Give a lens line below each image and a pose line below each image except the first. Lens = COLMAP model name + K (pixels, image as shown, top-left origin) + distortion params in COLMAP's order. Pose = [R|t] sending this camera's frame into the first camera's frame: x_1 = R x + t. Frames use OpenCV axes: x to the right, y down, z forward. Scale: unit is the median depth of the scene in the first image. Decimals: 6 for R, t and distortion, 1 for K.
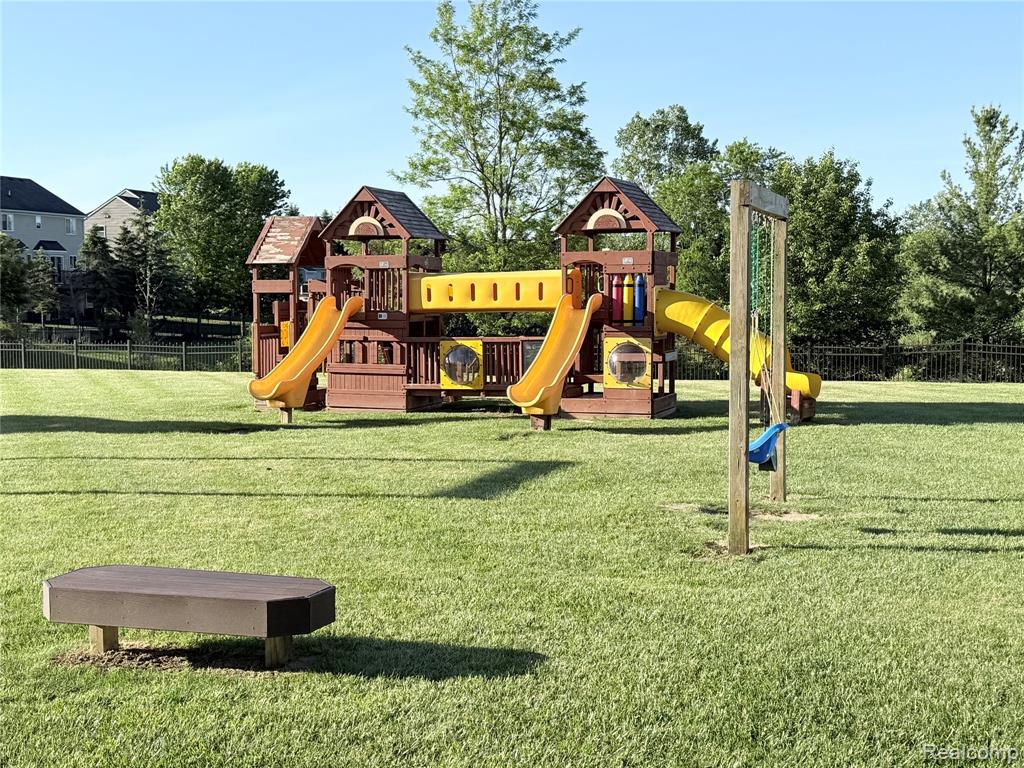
lens RADIAL K [[1369.9, 0, 511.8], [0, 1369.9, 389.6], [0, 0, 1]] dist [0.075570, 0.000000]
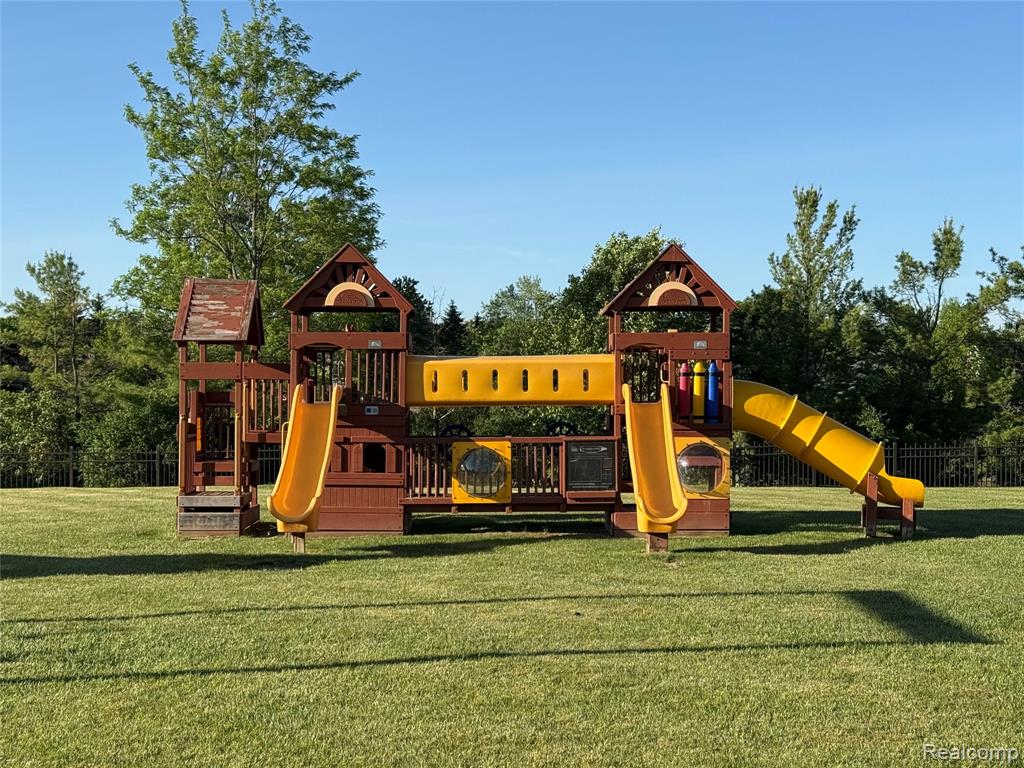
lens RADIAL K [[1564.1, 0, 512.0], [0, 1564.1, 376.6], [0, 0, 1]] dist [0.106113, 0.000000]
pose [[0.935794, 0.009343, 0.352425, -0.339607], [0.017174, 0.997254, -0.072039, -0.007808], [-0.352130, 0.073467, 0.933063, 0.149144]]
